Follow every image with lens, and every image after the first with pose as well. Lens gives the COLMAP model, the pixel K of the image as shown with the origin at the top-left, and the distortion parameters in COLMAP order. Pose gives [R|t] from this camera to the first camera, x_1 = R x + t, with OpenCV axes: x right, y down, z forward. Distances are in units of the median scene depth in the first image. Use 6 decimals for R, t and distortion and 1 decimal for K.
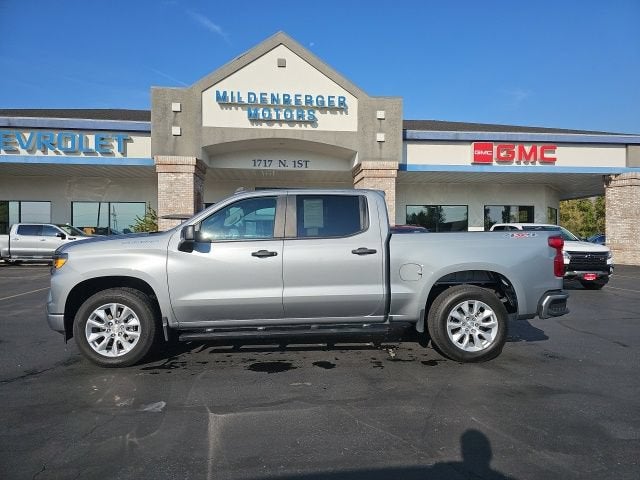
lens RADIAL K [[419.9, 0, 325.9], [0, 419.9, 239.5], [0, 0, 1]] dist [0.058060, -0.047762]
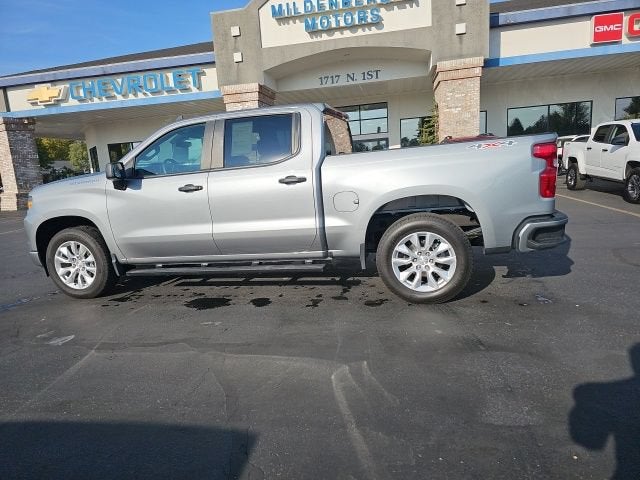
lens RADIAL K [[419.9, 0, 313.5], [0, 419.9, 239.0], [0, 0, 1]] dist [0.058060, -0.047762]
pose [[0.952734, -0.013873, -0.303489, 0.104980], [0.069633, 0.982335, 0.173693, 0.000217], [0.295718, -0.186616, 0.936870, 0.045635]]
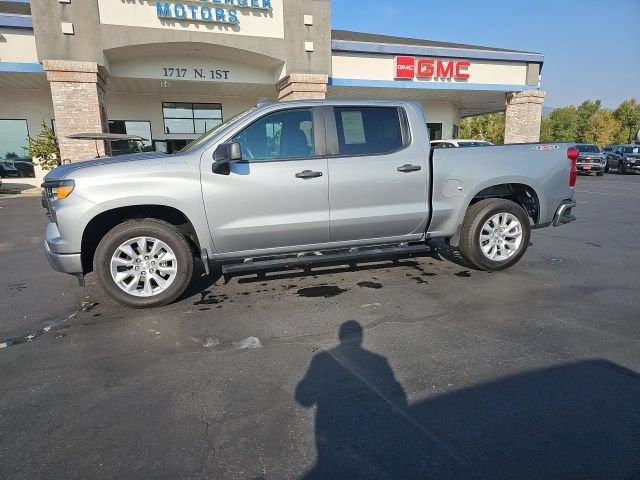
lens RADIAL K [[419.9, 0, 316.8], [0, 419.9, 239.9], [0, 0, 1]] dist [0.058060, -0.047762]
pose [[0.973215, -0.064356, 0.220707, -0.088727], [0.022232, 0.981865, 0.188272, 0.000798], [-0.228821, -0.178322, 0.956996, 0.025838]]
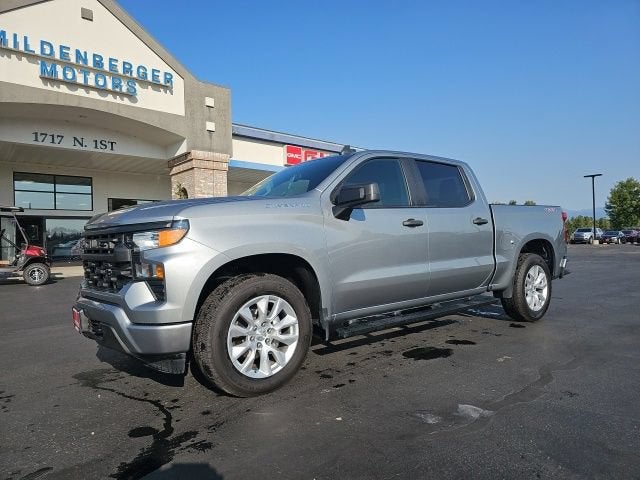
lens RADIAL K [[419.9, 0, 325.3], [0, 419.9, 236.8], [0, 0, 1]] dist [0.058060, -0.047762]
pose [[0.817421, -0.012889, 0.575897, -0.205491], [0.024797, 0.999610, -0.012825, 0.017906], [-0.575507, 0.024764, 0.817422, 0.105230]]
